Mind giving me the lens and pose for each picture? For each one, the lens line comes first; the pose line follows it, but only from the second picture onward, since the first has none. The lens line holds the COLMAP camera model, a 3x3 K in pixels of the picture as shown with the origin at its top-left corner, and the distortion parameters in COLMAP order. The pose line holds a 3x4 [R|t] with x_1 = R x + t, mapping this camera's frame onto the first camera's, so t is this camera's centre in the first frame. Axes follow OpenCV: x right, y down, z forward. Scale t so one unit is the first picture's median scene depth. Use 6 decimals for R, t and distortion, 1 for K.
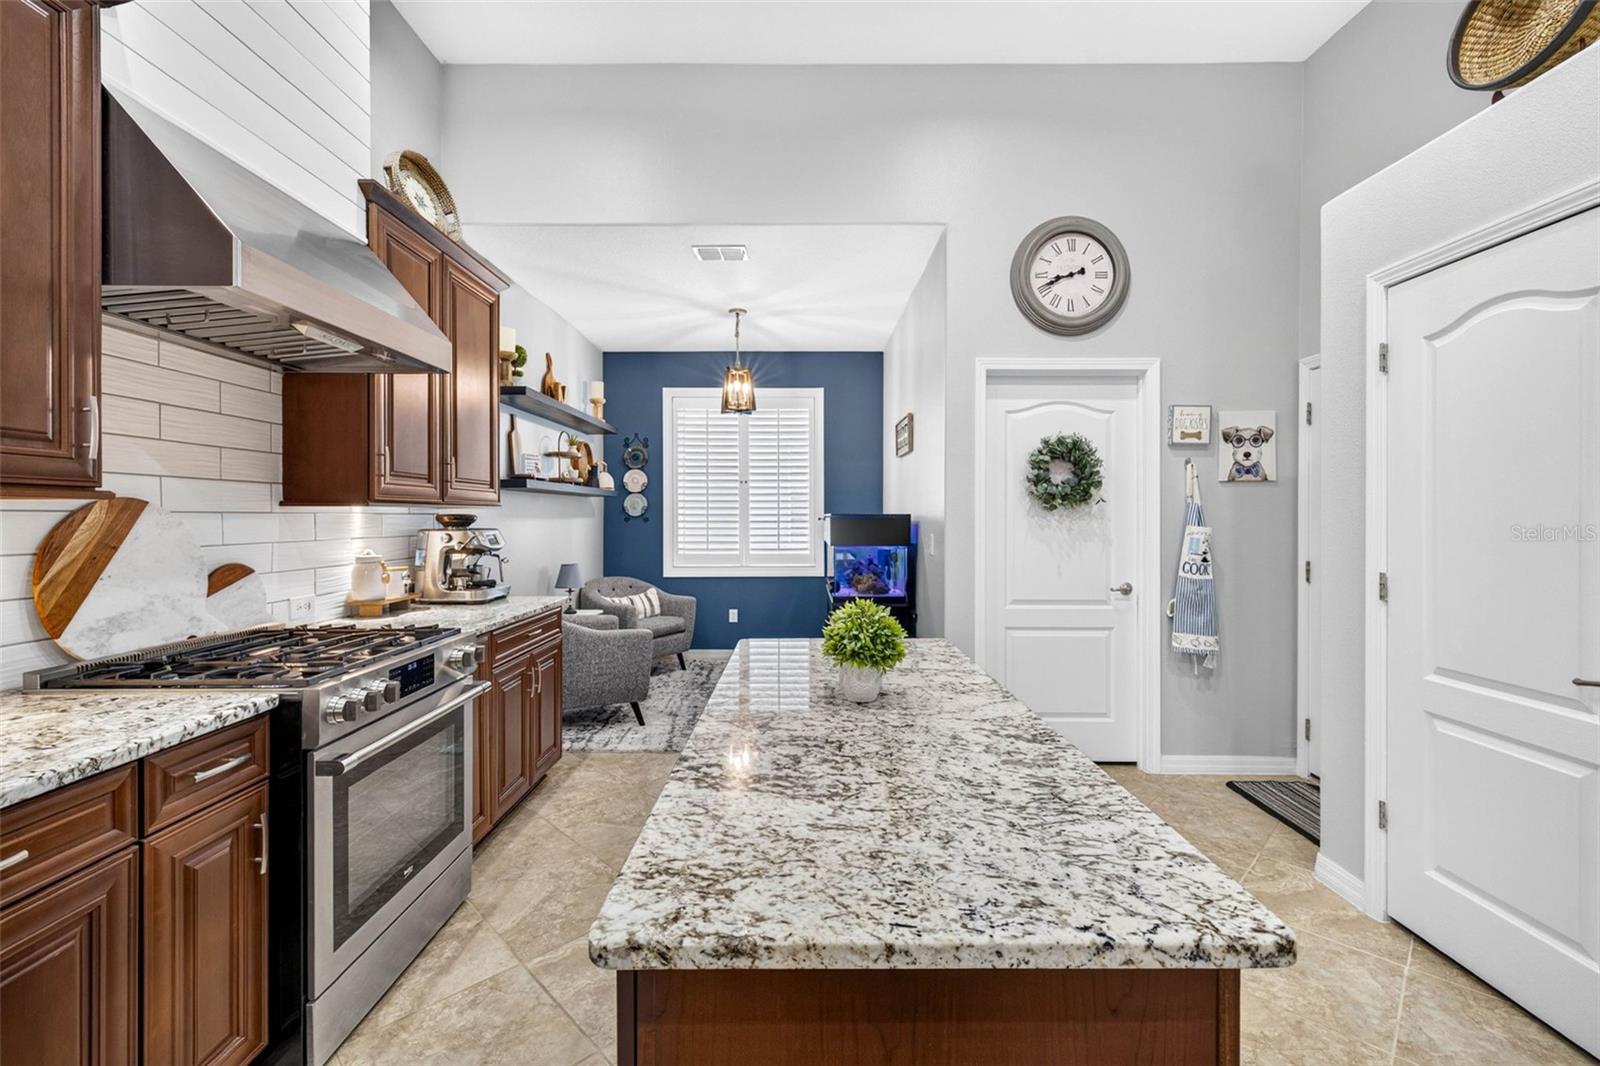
lens RADIAL K [[743.3, 0, 800.3], [0, 743.3, 523.5], [0, 0, 1]] dist [0.000691, 0.000086]
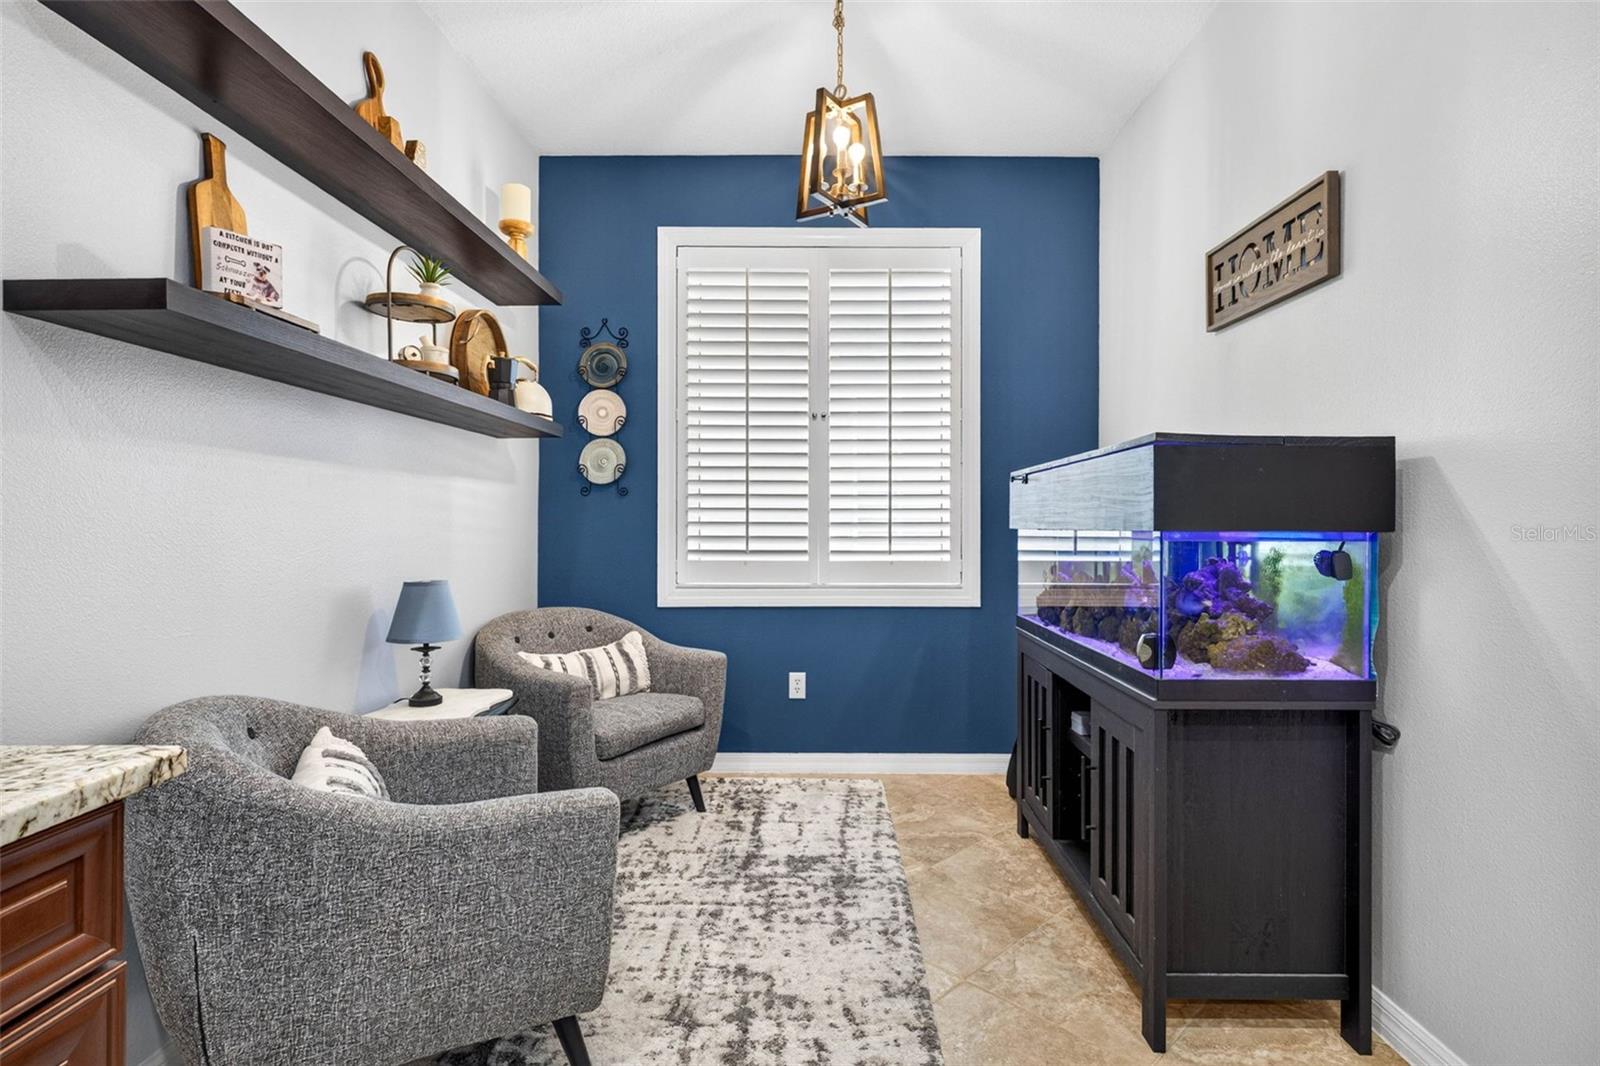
lens RADIAL K [[811.7, 0, 796.6], [0, 811.7, 524.0], [0, 0, 1]] dist [-0.000862, -0.000086]
pose [[0.999900, 0.002355, -0.013909, -0.127041], [-0.002517, 0.999929, -0.011669, 0.034607], [0.013880, 0.011702, 0.999835, 0.694895]]
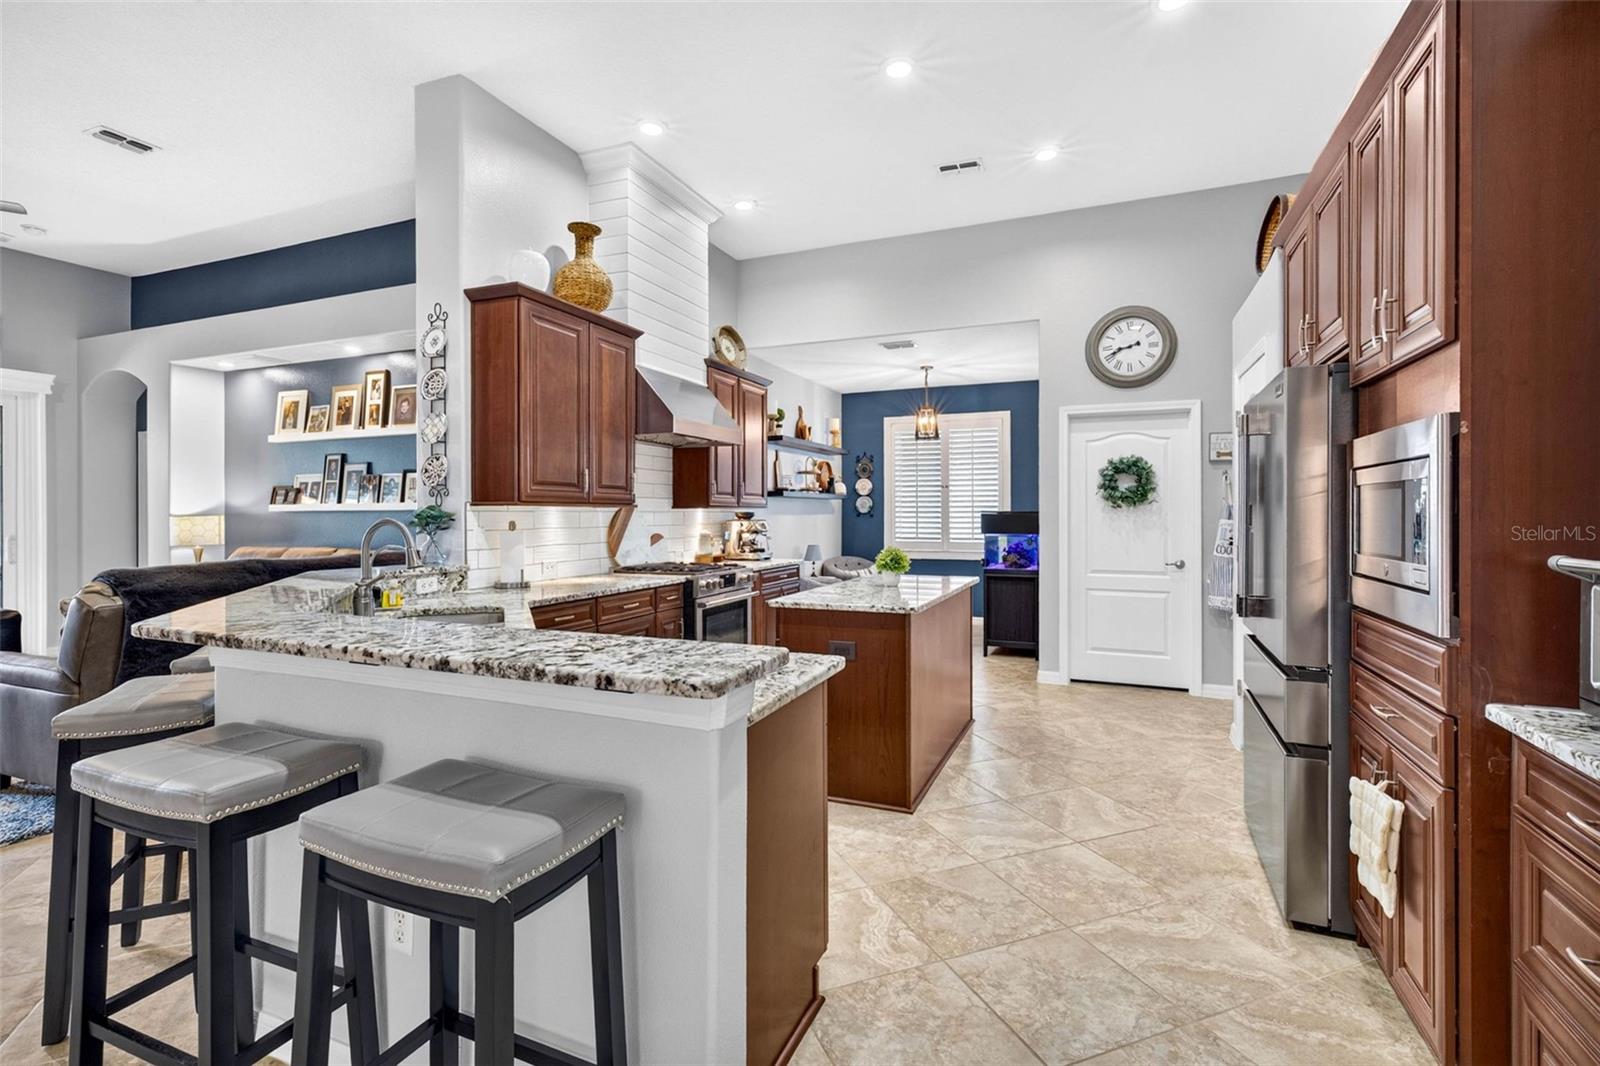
lens RADIAL K [[811.7, 0, 796.6], [0, 811.7, 524.0], [0, 0, 1]] dist [-0.000862, -0.000086]
pose [[0.932000, 0.003616, -0.362439, 0.310152], [-0.002073, 0.999987, 0.004645, 0.006313], [0.362451, -0.003578, 0.931996, -0.665997]]
